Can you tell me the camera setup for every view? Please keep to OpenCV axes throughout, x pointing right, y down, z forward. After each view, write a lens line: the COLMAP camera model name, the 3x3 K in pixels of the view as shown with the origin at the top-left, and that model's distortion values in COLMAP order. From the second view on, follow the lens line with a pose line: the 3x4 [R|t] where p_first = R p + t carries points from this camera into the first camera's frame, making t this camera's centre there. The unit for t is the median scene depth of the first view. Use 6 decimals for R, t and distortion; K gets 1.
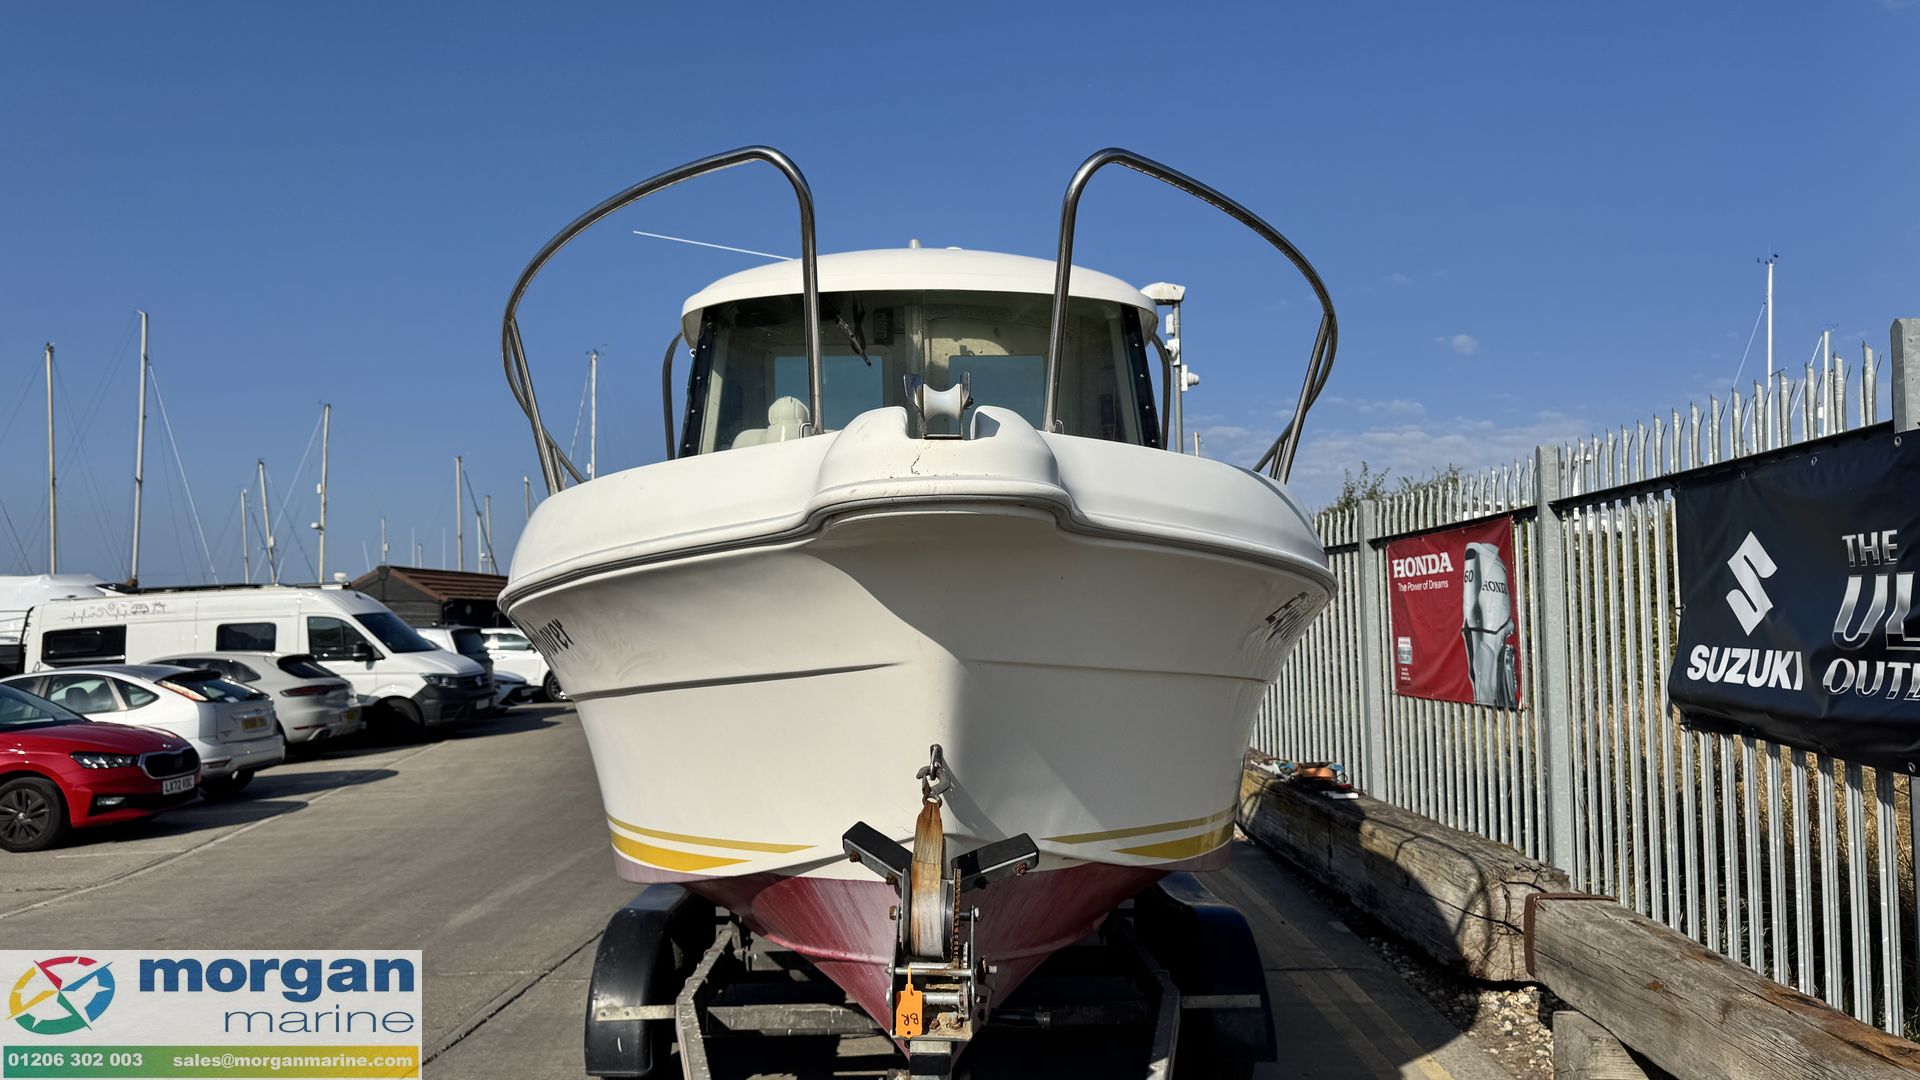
lens RADIAL K [[1355.6, 0, 953.9], [0, 1355.6, 539.3], [0, 0, 1]] dist [0.088813, -0.111211]
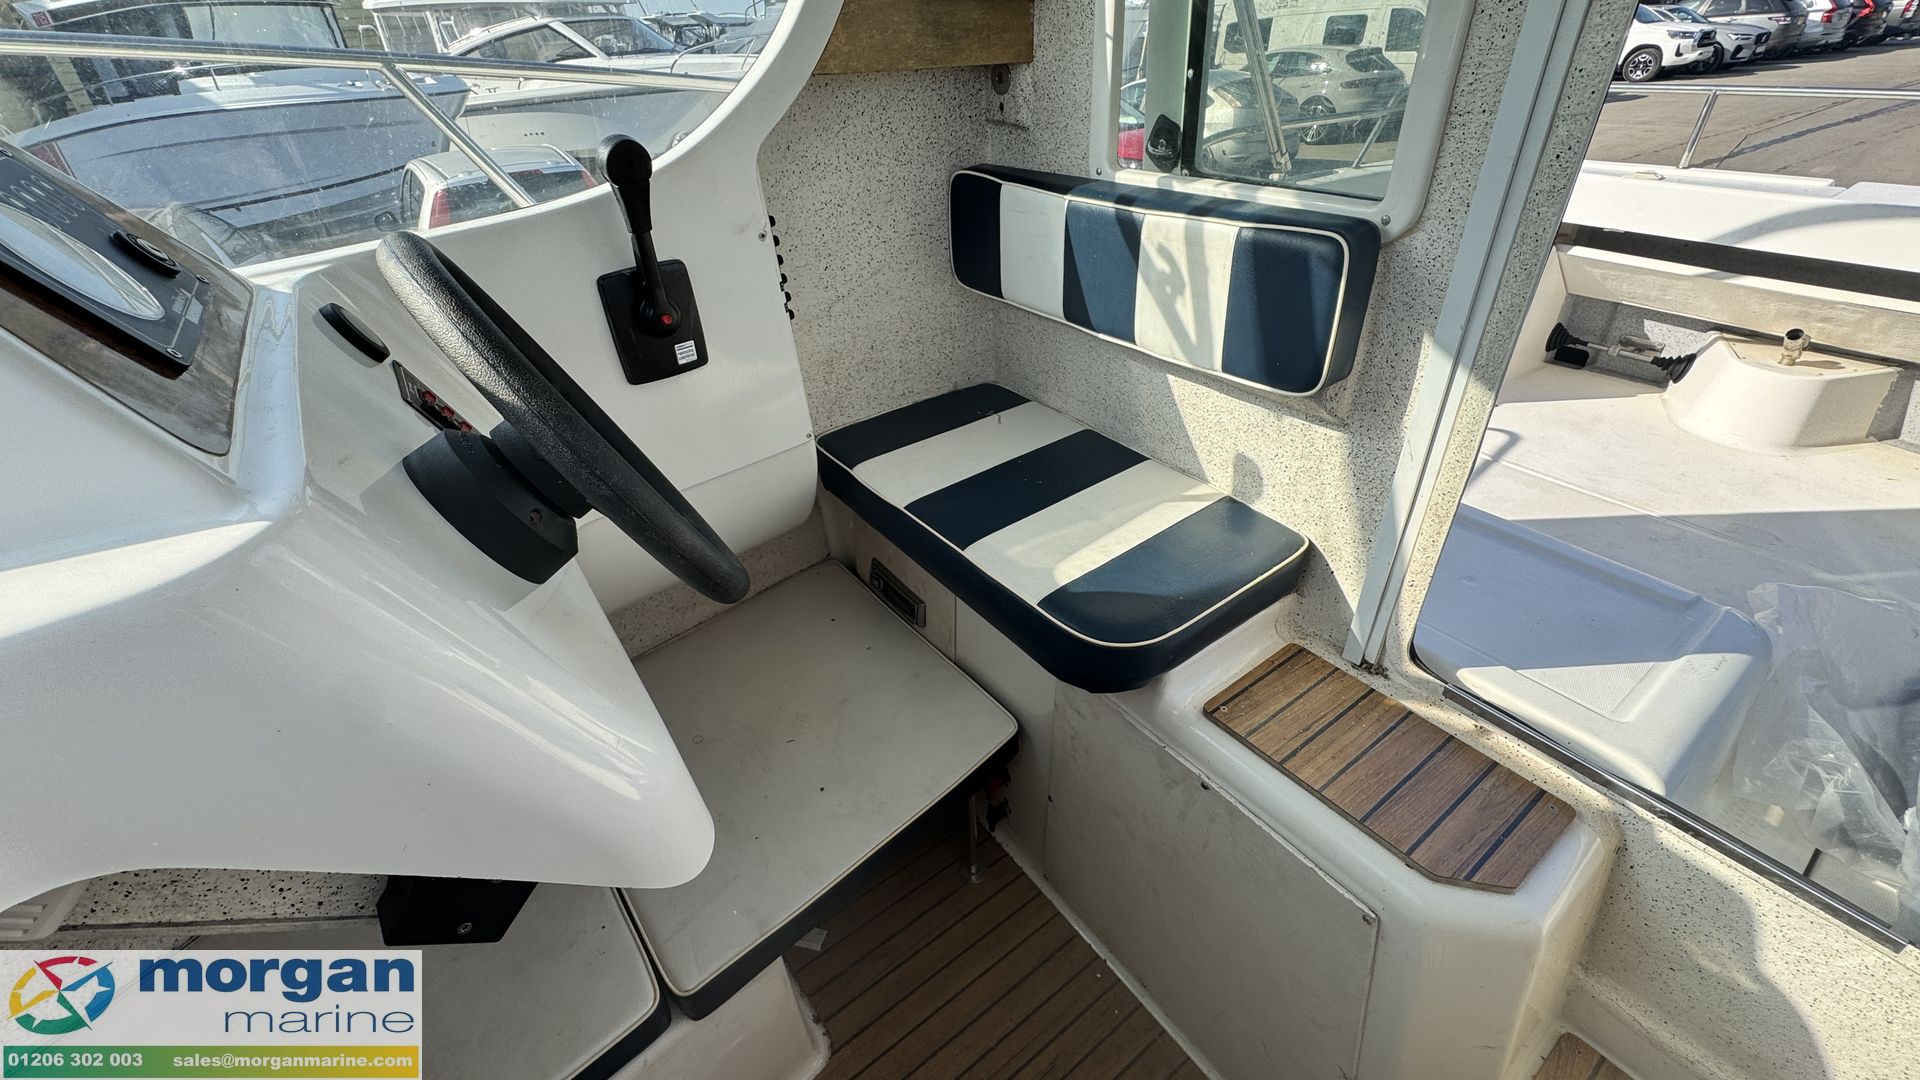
lens RADIAL K [[768.2, 0, 958.4], [0, 768.2, 538.3], [0, 0, 1]] dist [-0.005085, 0.000714]
pose [[0.560154, 0.456429, -0.691303, 0.029280], [0.093366, 0.794412, 0.600160, -0.046249], [0.823110, -0.400727, 0.402378, 0.579272]]
